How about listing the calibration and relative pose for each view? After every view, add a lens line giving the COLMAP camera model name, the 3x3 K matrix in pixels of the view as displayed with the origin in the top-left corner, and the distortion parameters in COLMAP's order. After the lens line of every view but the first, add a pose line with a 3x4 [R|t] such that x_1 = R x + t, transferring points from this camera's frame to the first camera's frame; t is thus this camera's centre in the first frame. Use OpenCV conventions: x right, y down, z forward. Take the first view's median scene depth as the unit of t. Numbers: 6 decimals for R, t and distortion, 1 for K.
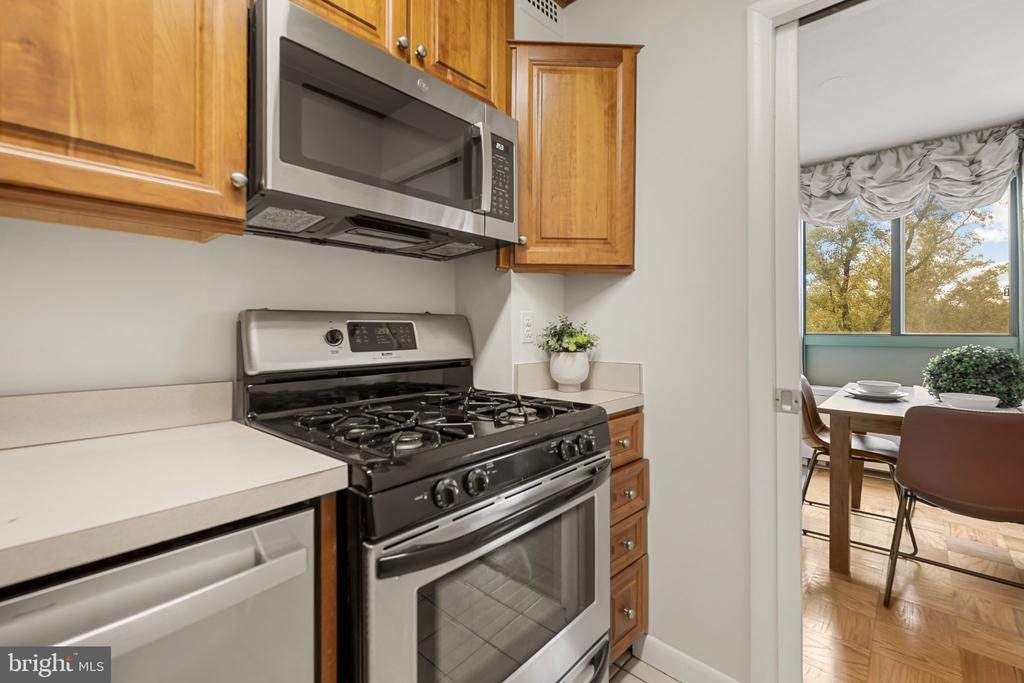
lens RADIAL K [[438.2, 0, 518.0], [0, 438.2, 332.1], [0, 0, 1]] dist [-0.001057, 0.000611]
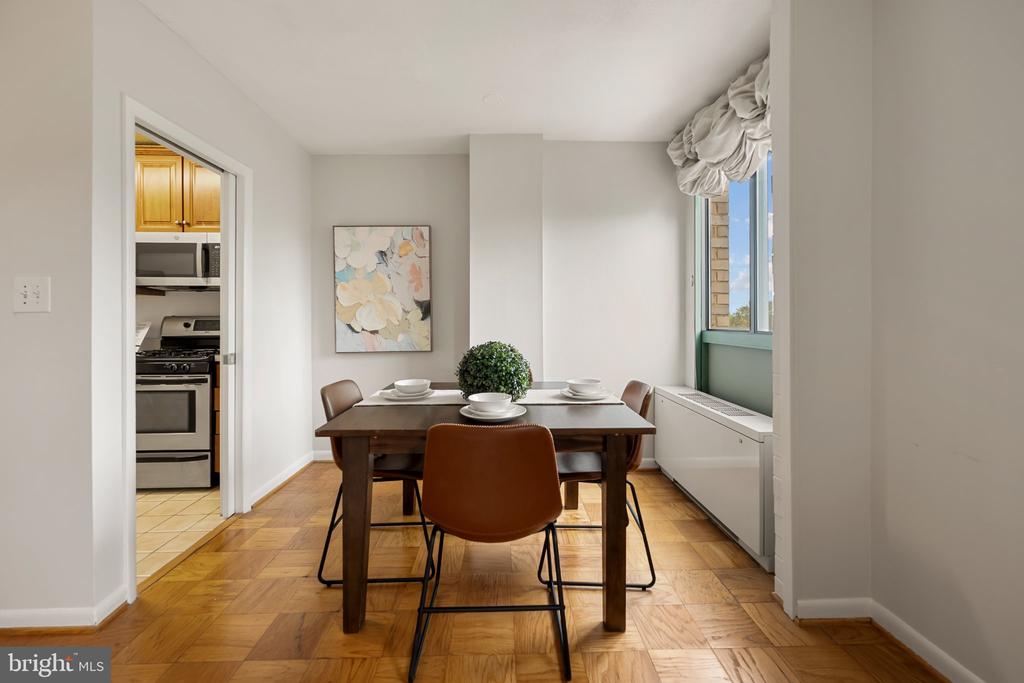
lens RADIAL K [[413.7, 0, 509.4], [0, 413.7, 320.8], [0, 0, 1]] dist [-0.002360, 0.000584]
pose [[0.702221, 0.004037, -0.711947, 1.224410], [-0.005615, 0.999984, 0.000132, -0.012094], [0.711937, 0.003905, 0.702233, 0.246491]]
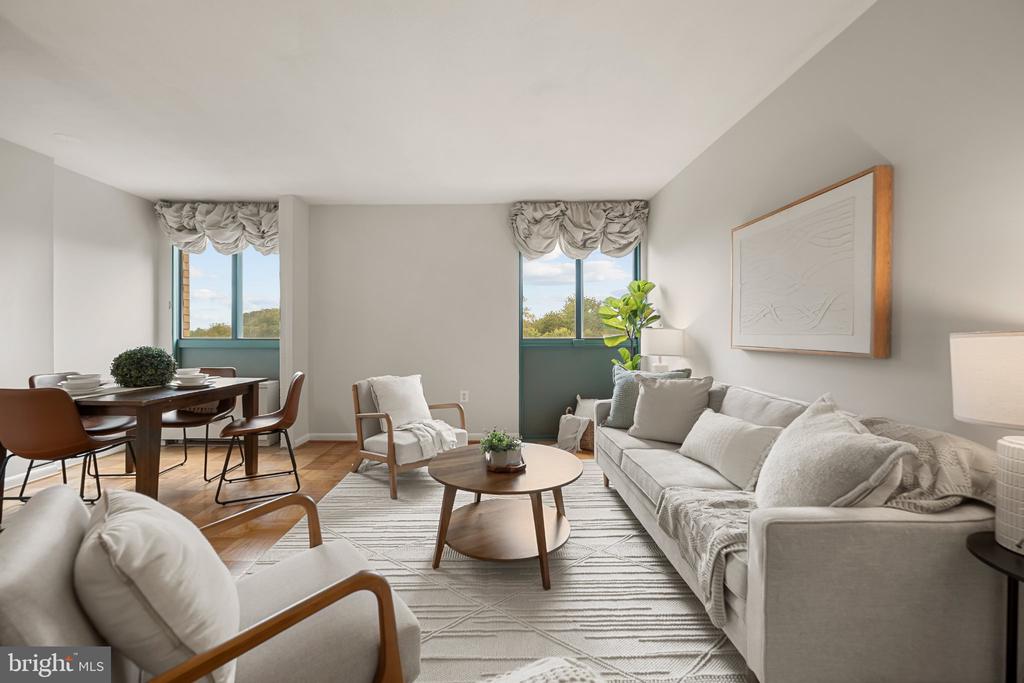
lens RADIAL K [[413.7, 0, 497.5], [0, 413.7, 336.3], [0, 0, 1]] dist [-0.002360, 0.000584]
pose [[0.742138, 0.004473, 0.670232, 0.695673], [-0.001234, 0.999985, -0.005307, 0.002876], [-0.670246, 0.003111, 0.742133, -0.579654]]
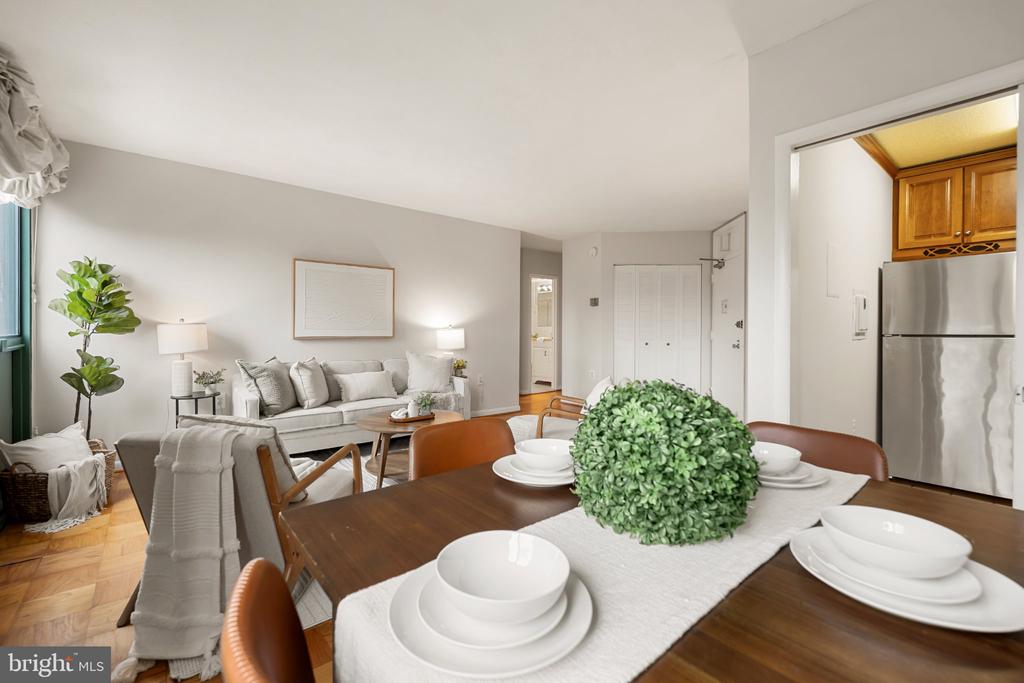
lens RADIAL K [[438.2, 0, 509.9], [0, 438.2, 331.0], [0, 0, 1]] dist [-0.001057, 0.000611]
pose [[-0.990447, 0.000827, 0.137890, 0.791894], [0.002807, 0.999896, 0.014160, -0.018649], [-0.137864, 0.014412, -0.990346, 1.013486]]
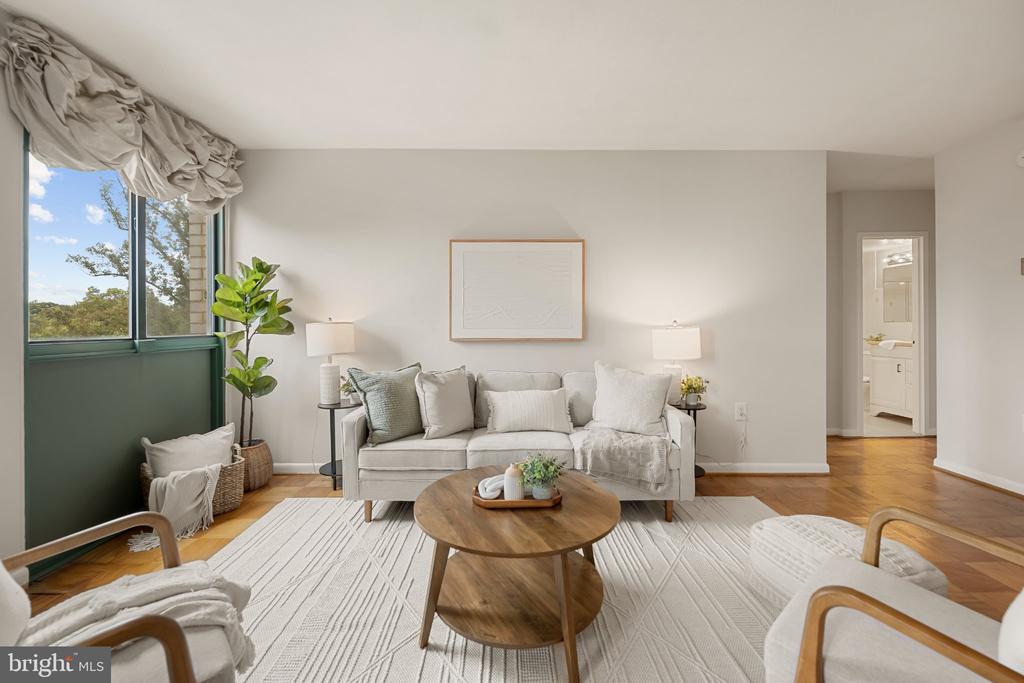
lens RADIAL K [[413.7, 0, 513.0], [0, 413.7, 326.5], [0, 0, 1]] dist [-0.002360, 0.000584]
pose [[-0.675702, 0.010575, 0.737099, 0.785974], [0.014255, 0.999898, -0.001277, -0.008813], [-0.737037, 0.009644, -0.675784, 0.325549]]
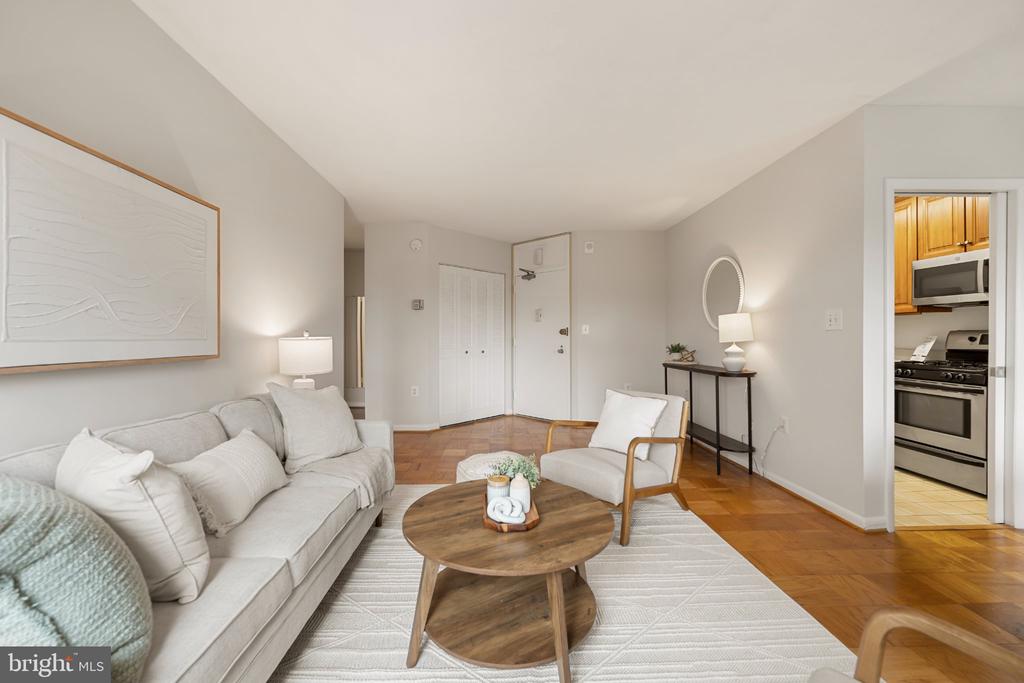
lens RADIAL K [[413.7, 0, 508.1], [0, 413.7, 336.7], [0, 0, 1]] dist [-0.002360, 0.000584]
pose [[-0.718441, 0.007645, -0.695546, 1.563506], [0.000526, 0.999945, 0.010448, -0.014957], [0.695587, 0.007140, -0.718406, 0.335631]]
